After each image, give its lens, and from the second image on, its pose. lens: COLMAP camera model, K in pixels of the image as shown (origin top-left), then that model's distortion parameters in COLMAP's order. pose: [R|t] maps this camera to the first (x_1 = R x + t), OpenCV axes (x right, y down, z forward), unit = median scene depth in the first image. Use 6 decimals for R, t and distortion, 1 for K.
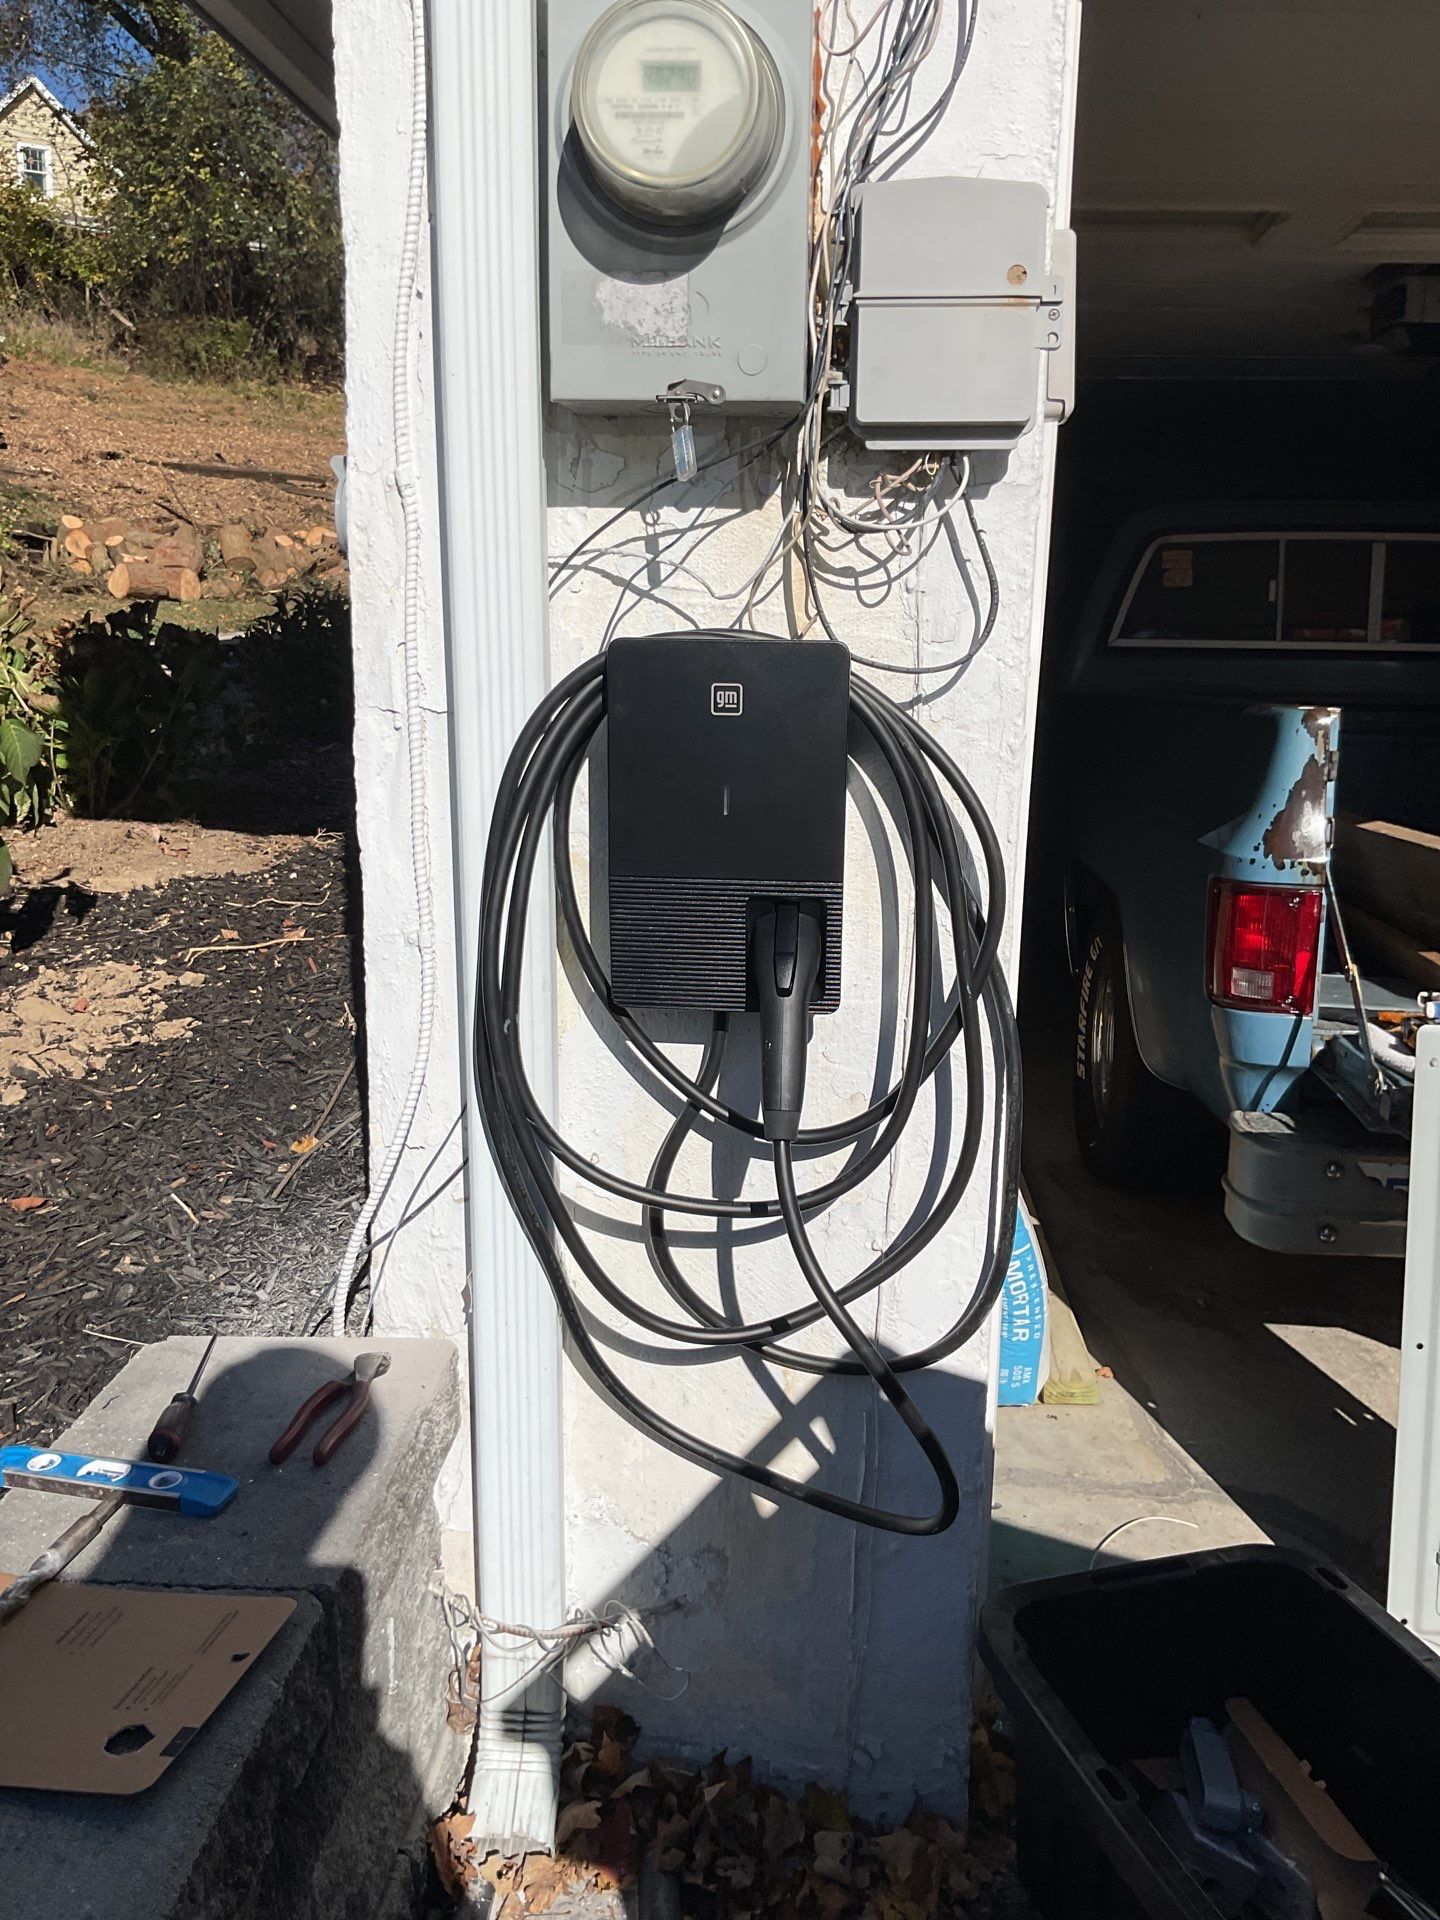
lens RADIAL K [[1441.3, 0, 720.0], [0, 1441.3, 960.0], [0, 0, 1]] dist [0.053725, 0.000401]
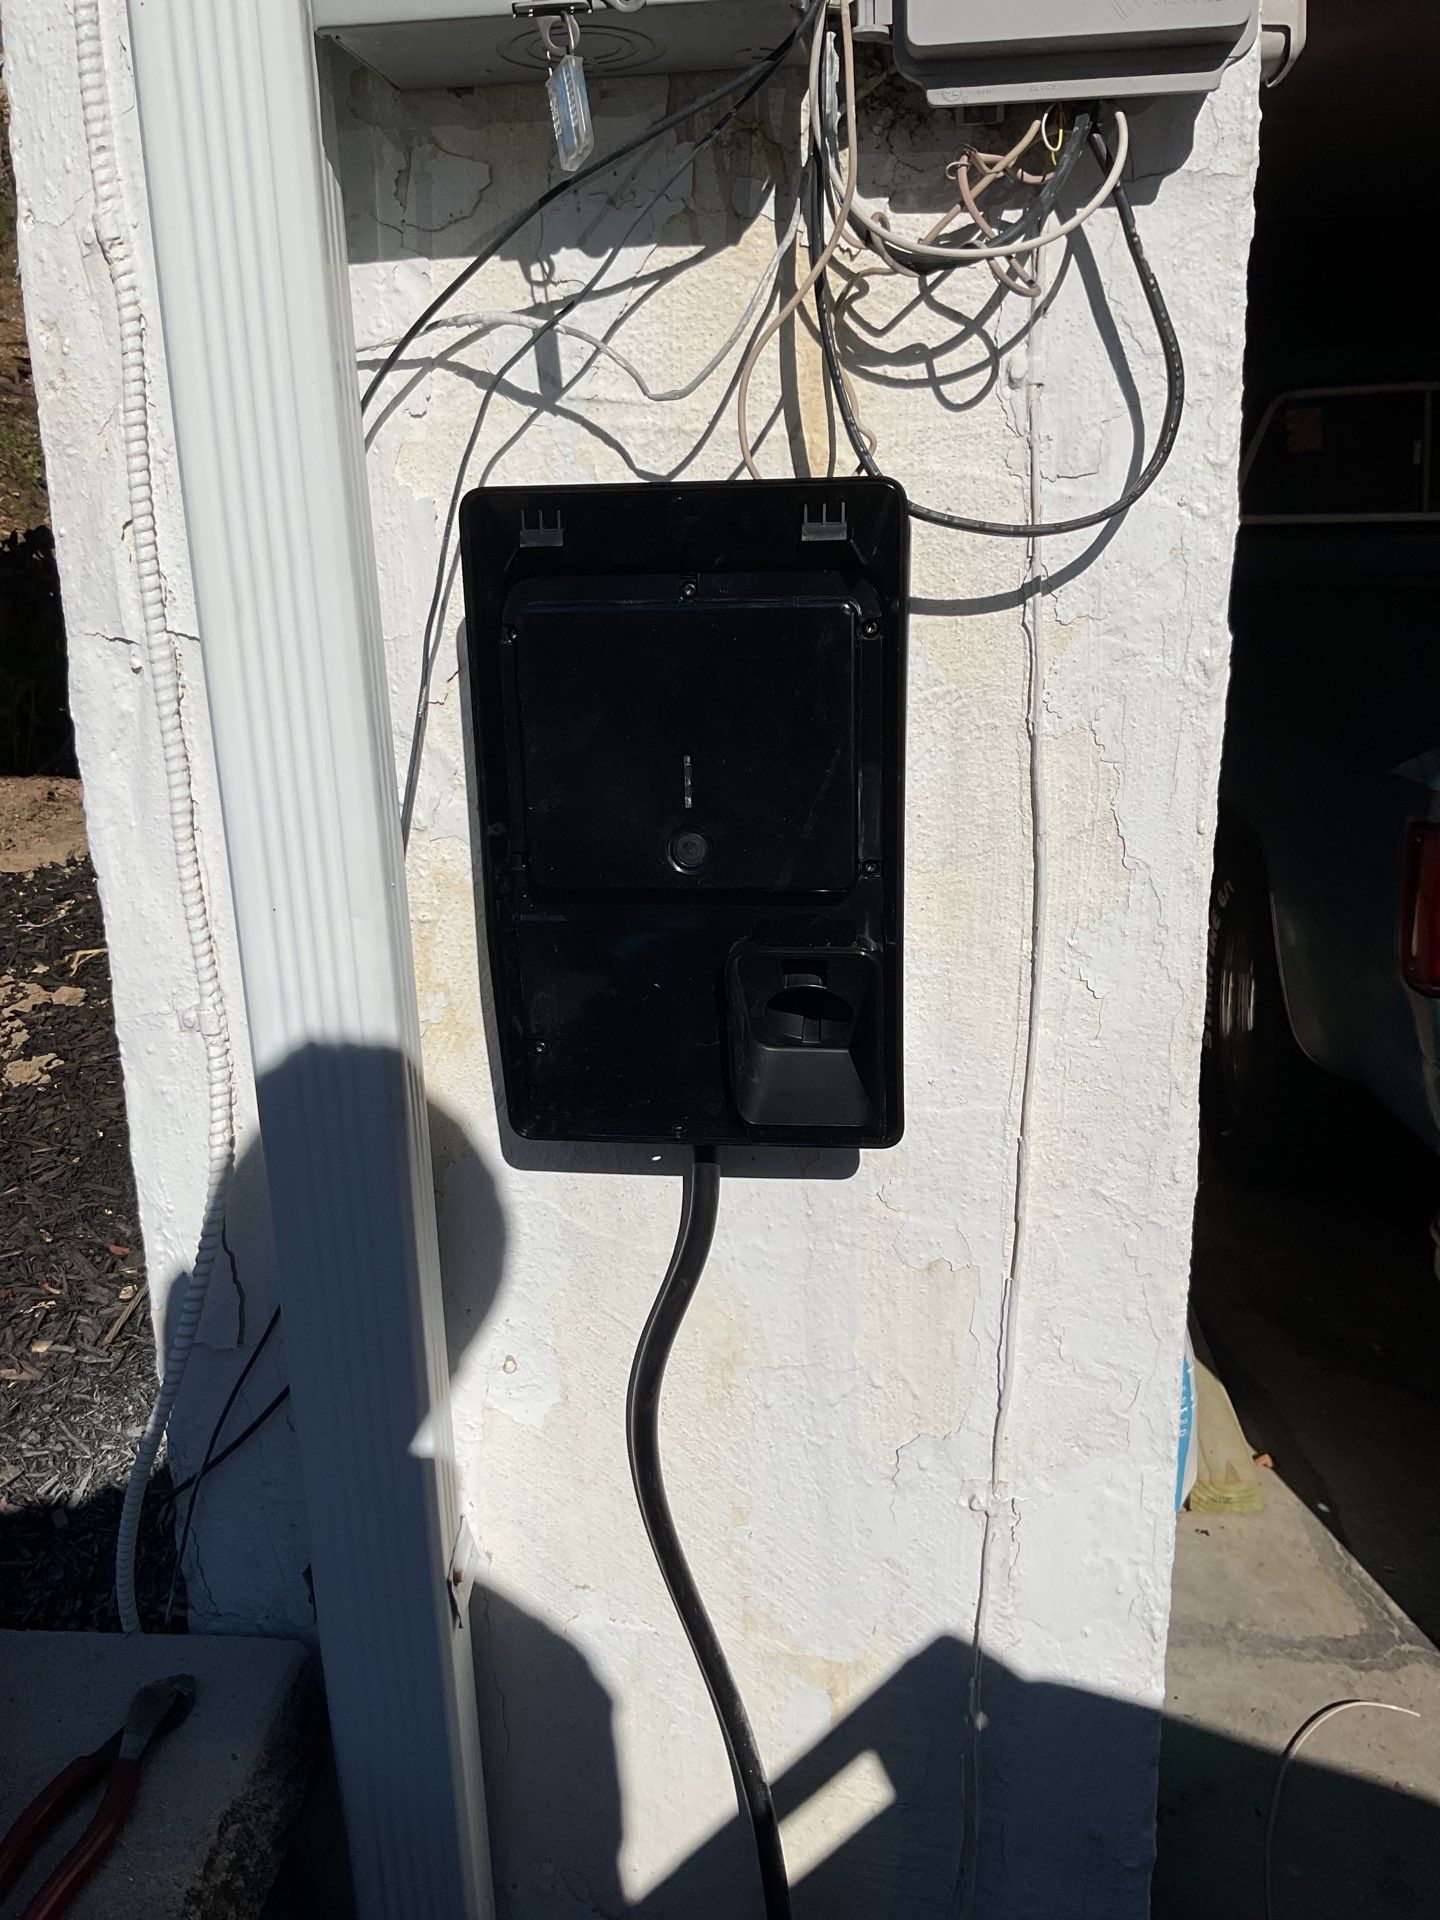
lens RADIAL K [[1518.0, 0, 720.0], [0, 1518.0, 960.0], [0, 0, 1]] dist [-0.003989, -0.002487]
pose [[0.998508, -0.027157, -0.047379, 0.039654], [0.029516, 0.998322, 0.049829, -0.067561], [0.045947, -0.051153, 0.997633, 0.399273]]
